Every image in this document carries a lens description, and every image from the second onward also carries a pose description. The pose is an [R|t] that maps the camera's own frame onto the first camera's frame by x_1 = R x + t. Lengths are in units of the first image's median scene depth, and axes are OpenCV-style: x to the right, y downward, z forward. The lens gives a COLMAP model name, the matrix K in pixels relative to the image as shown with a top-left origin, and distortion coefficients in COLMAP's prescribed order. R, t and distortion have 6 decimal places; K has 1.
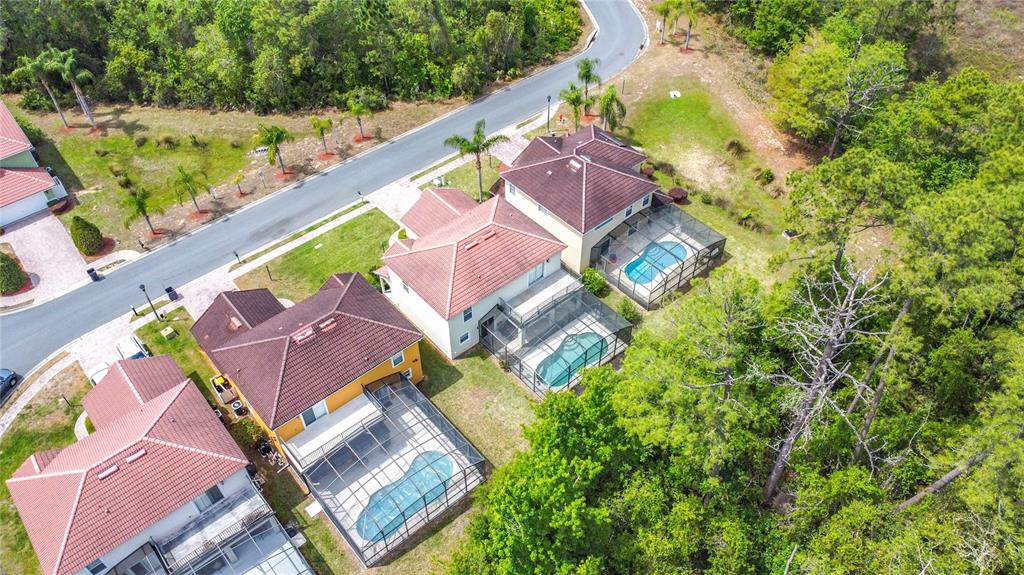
lens RADIAL K [[739.2, 0, 512.0], [0, 739.2, 287.5], [0, 0, 1]] dist [-0.044778, 0.002152]
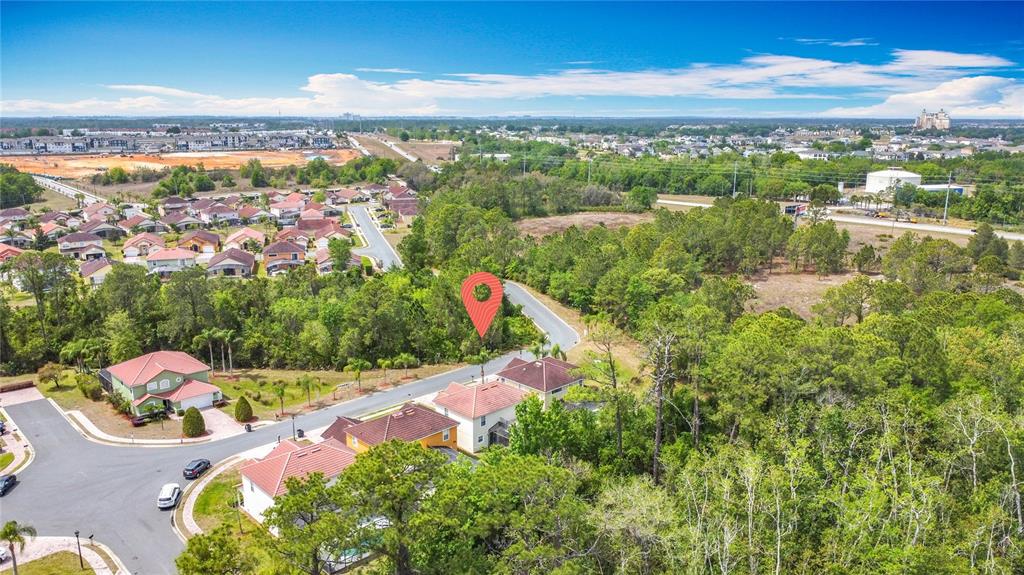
lens RADIAL K [[739.2, 0, 512.0], [0, 739.2, 287.5], [0, 0, 1]] dist [-0.044778, 0.002152]
pose [[0.998128, -0.004685, 0.060985, -0.069101], [0.037527, 0.834253, -0.550103, 0.528481], [-0.048299, 0.551362, 0.832867, -0.466987]]
